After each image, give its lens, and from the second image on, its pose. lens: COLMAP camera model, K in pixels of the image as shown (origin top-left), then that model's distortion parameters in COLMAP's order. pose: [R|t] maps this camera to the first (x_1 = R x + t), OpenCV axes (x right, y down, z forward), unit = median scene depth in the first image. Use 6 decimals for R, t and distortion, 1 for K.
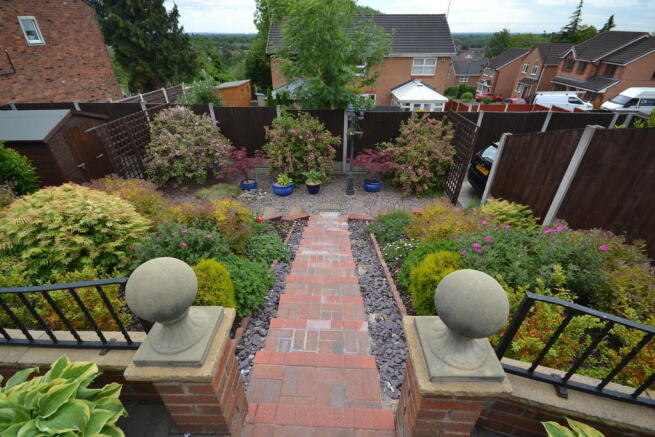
lens RADIAL K [[296.7, 0, 326.1], [0, 296.7, 222.5], [0, 0, 1]] dist [-0.003821, -0.010301]
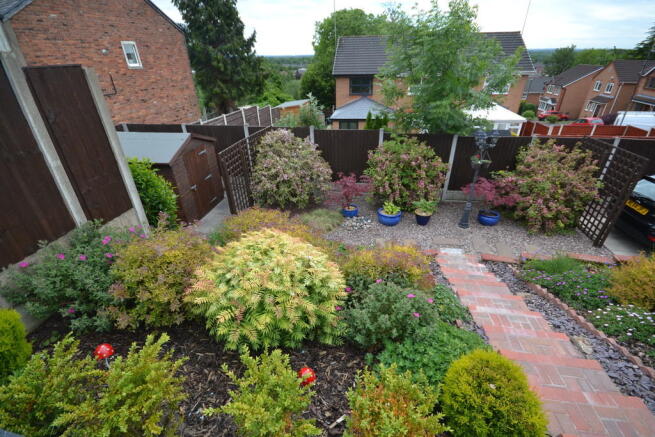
lens RADIAL K [[296.7, 0, 325.5], [0, 296.7, 221.1], [0, 0, 1]] dist [-0.003821, -0.010301]
pose [[0.991256, 0.044580, -0.124190, -0.215698], [-0.051330, 0.997343, -0.051694, -0.042887], [0.121556, 0.057616, 0.990911, 0.052654]]
